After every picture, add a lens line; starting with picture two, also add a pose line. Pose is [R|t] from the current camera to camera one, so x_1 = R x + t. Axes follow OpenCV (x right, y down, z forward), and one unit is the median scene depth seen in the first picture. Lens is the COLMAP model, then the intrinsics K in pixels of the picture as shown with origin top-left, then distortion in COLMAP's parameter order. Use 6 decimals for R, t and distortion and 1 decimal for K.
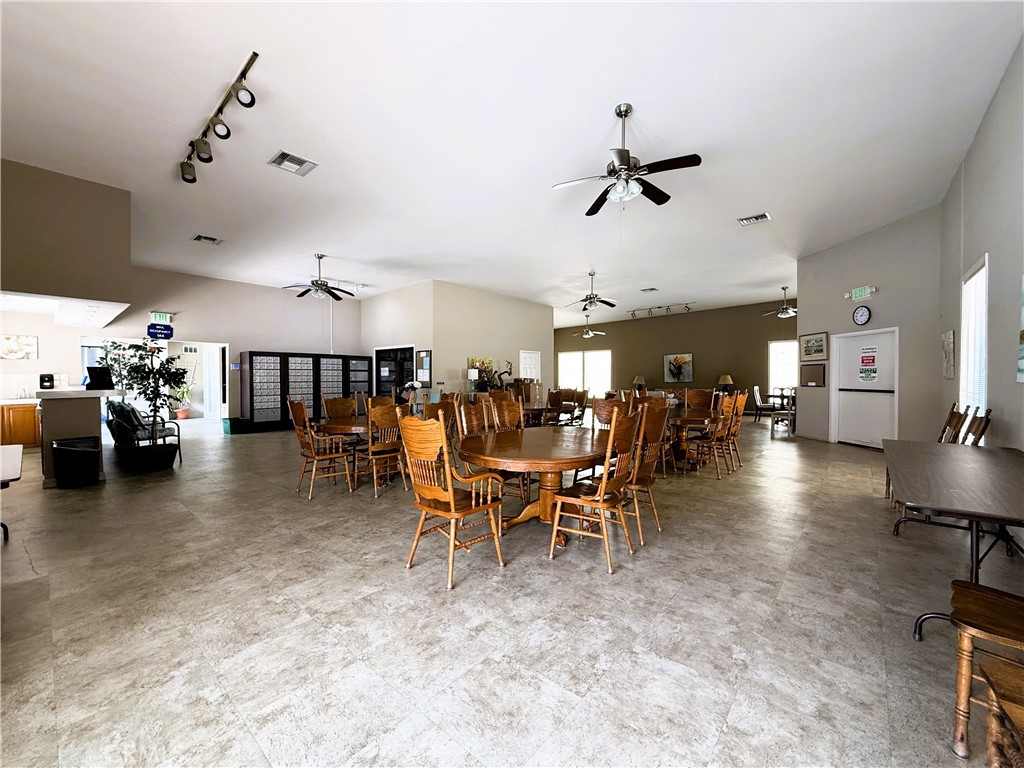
lens RADIAL K [[407.5, 0, 509.9], [0, 407.5, 384.9], [0, 0, 1]] dist [-0.001675, 0.000003]
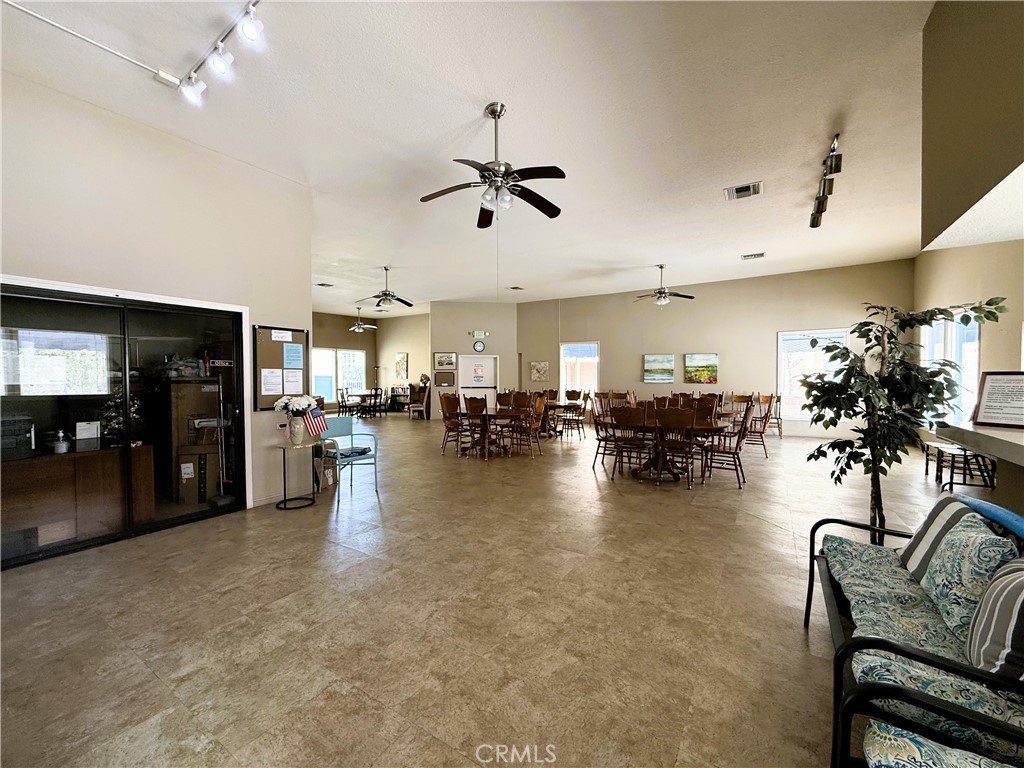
lens RADIAL K [[407.5, 0, 510.5], [0, 407.5, 381.9], [0, 0, 1]] dist [-0.001675, 0.000003]
pose [[-0.148836, -0.012765, 0.988780, -0.700156], [0.012284, 0.999816, 0.014757, -0.027209], [-0.988786, 0.014342, -0.148652, 0.812214]]
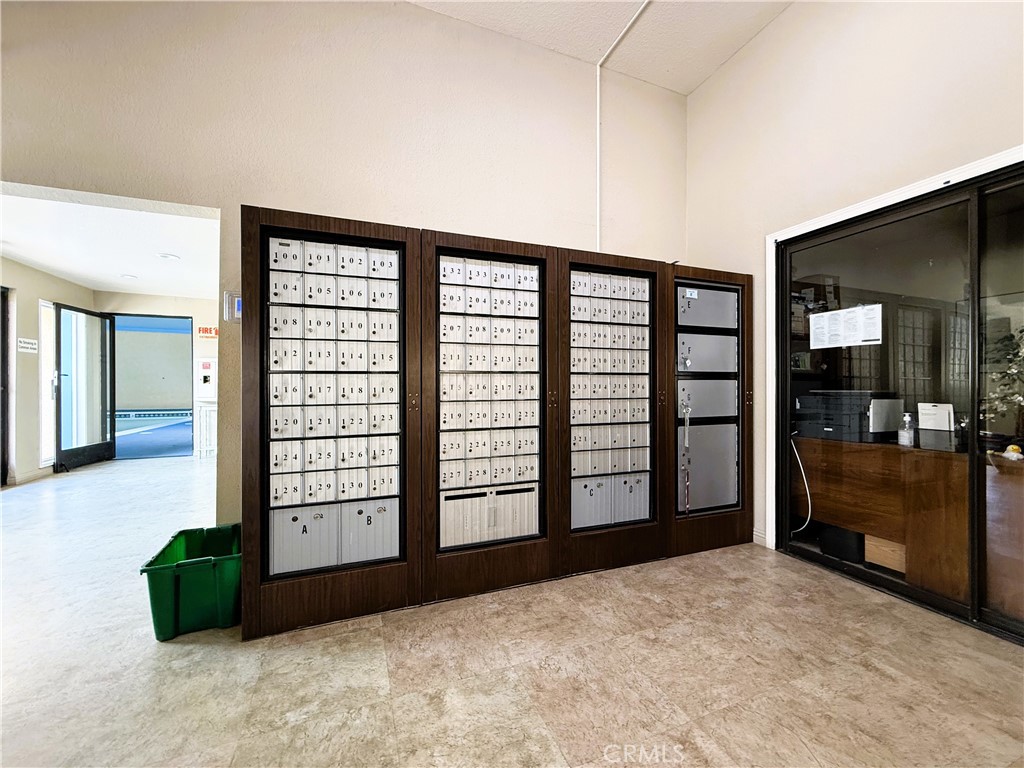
lens RADIAL K [[407.5, 0, 512.1], [0, 407.5, 387.6], [0, 0, 1]] dist [-0.001675, 0.000003]
pose [[0.883767, -0.000642, -0.467927, -0.404376], [-0.005235, 0.999923, -0.011258, 0.002780], [0.467898, 0.012399, 0.883695, 0.820325]]
